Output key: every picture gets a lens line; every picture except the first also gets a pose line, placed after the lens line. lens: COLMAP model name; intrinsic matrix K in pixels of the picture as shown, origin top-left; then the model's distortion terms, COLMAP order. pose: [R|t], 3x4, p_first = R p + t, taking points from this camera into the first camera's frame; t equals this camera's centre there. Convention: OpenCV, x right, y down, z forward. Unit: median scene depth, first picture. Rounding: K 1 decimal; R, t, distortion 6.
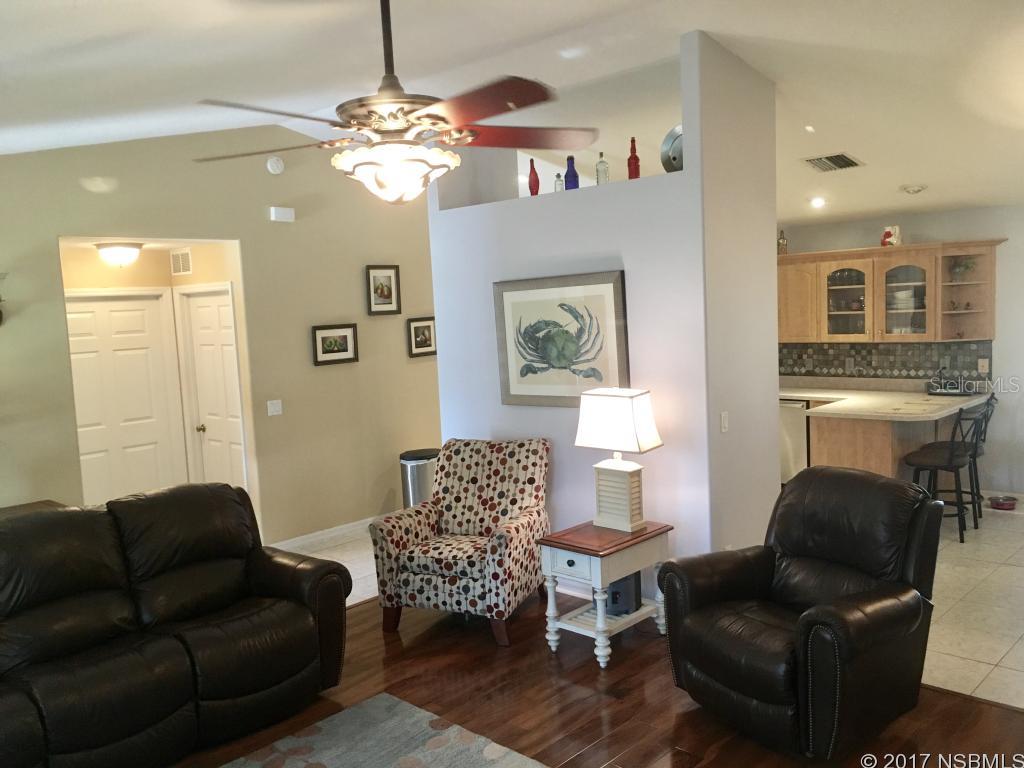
lens RADIAL K [[878.6, 0, 519.7], [0, 878.6, 384.1], [0, 0, 1]] dist [0.079513, -0.113937]
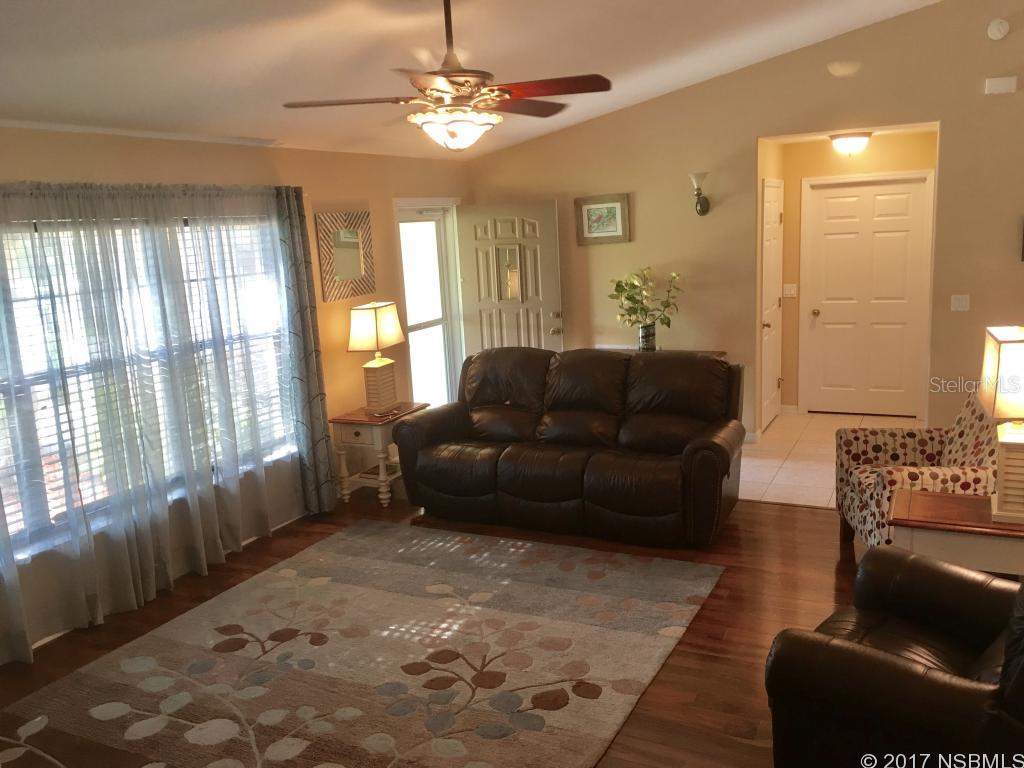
lens RADIAL K [[878.6, 0, 514.9], [0, 878.6, 388.7], [0, 0, 1]] dist [0.079513, -0.113937]
pose [[0.291469, 0.213283, -0.932500, 0.500273], [-0.055158, 0.976952, 0.206209, -0.054963], [0.954989, -0.008669, 0.296515, 0.282366]]
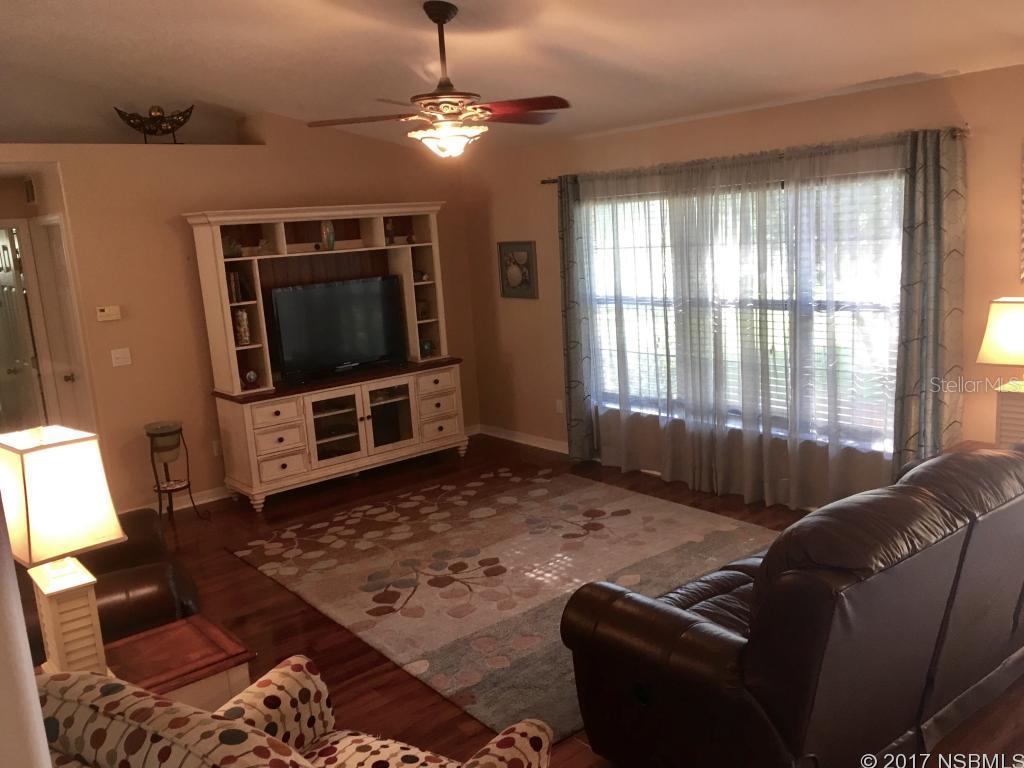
lens RADIAL K [[878.6, 0, 520.4], [0, 878.6, 393.2], [0, 0, 1]] dist [0.079513, -0.113937]
pose [[-0.983928, 0.084361, 0.157382, -0.190330], [0.125501, 0.953671, 0.273423, -0.090349], [-0.127025, 0.288780, -0.948931, 1.071119]]
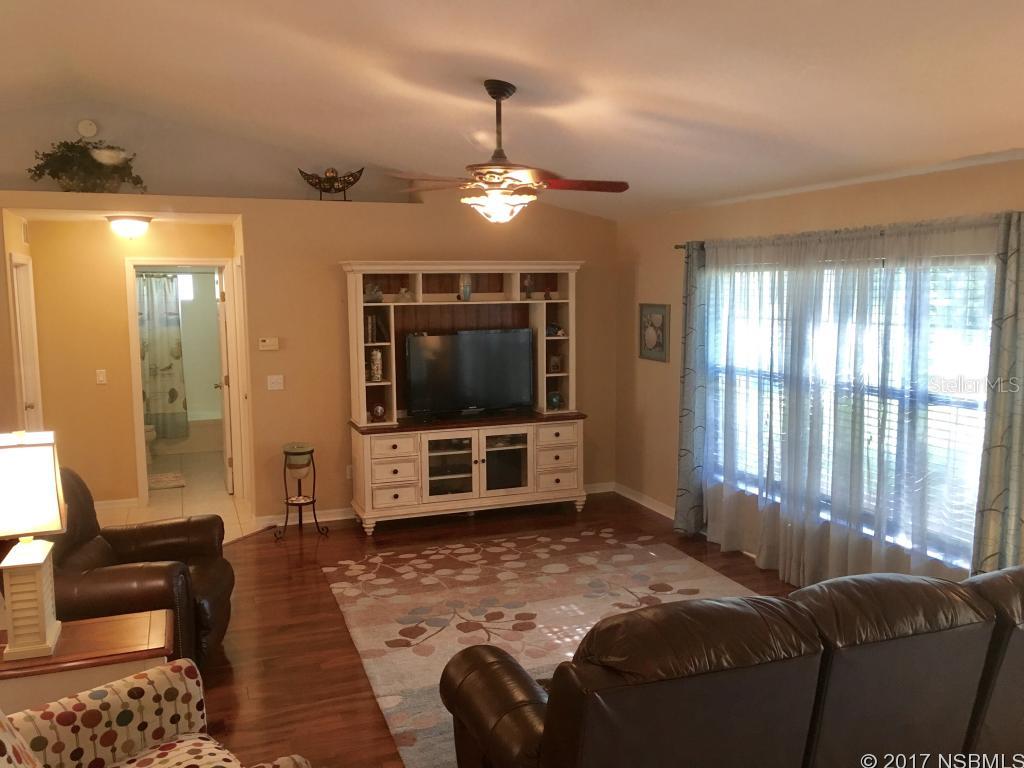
lens RADIAL K [[878.6, 0, 521.3], [0, 878.6, 389.9], [0, 0, 1]] dist [0.079513, -0.113937]
pose [[-0.892268, 0.001837, 0.451503, -0.376635], [0.092932, 0.979327, 0.179670, -0.078725], [-0.441839, 0.202273, -0.873993, 1.028533]]
